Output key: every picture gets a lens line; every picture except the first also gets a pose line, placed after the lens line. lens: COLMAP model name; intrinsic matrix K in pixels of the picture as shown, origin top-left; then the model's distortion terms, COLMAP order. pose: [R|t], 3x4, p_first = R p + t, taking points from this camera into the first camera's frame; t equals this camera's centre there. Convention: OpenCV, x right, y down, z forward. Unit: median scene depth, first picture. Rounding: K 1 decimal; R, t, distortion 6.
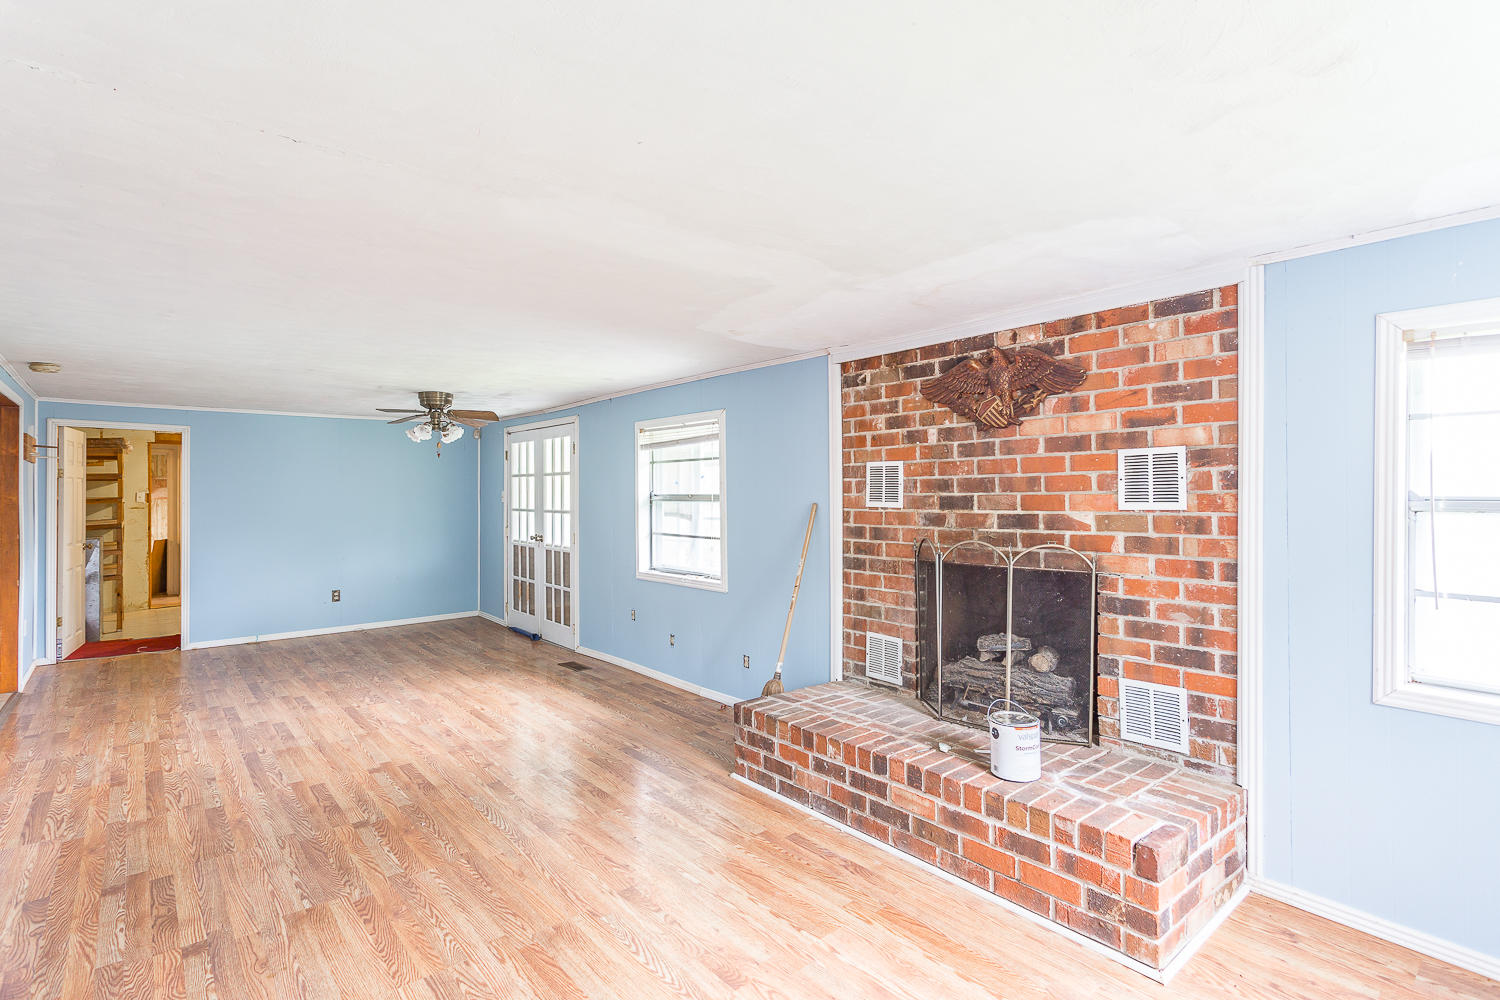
lens RADIAL K [[721.5, 0, 747.4], [0, 721.5, 497.8], [0, 0, 1]] dist [0.001793, 0.002131]
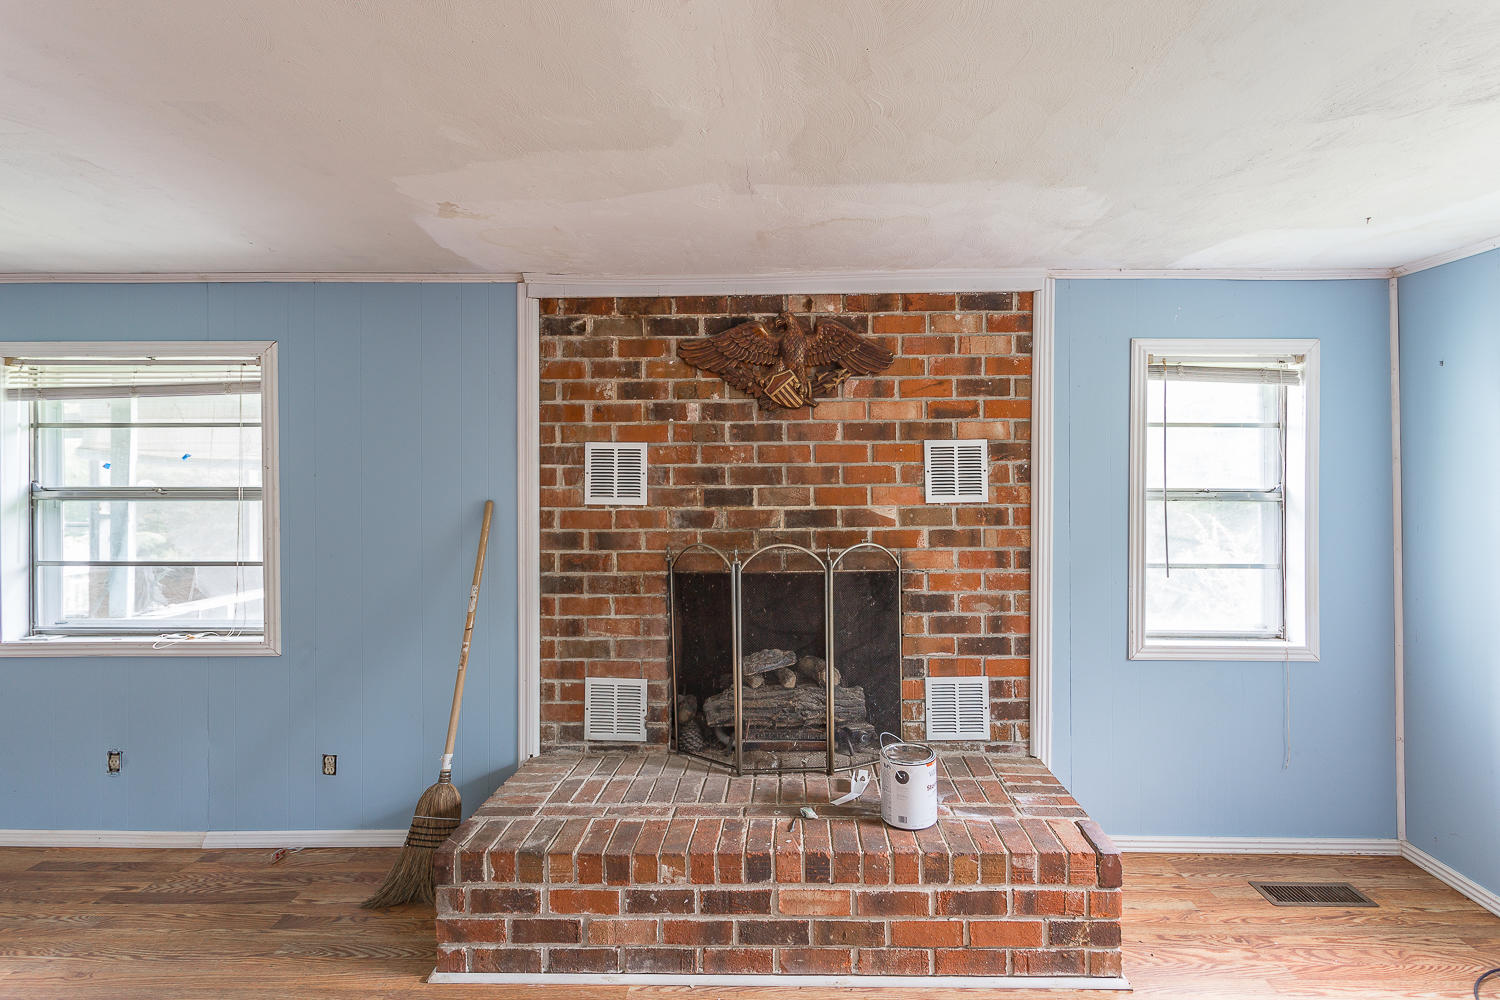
lens RADIAL K [[721.5, 0, 747.9], [0, 721.5, 484.7], [0, 0, 1]] dist [0.001793, 0.002131]
pose [[0.656178, -0.000743, 0.754606, -0.343740], [0.004270, 0.999987, -0.002729, -0.005743], [-0.754594, 0.005013, 0.656173, 0.513780]]
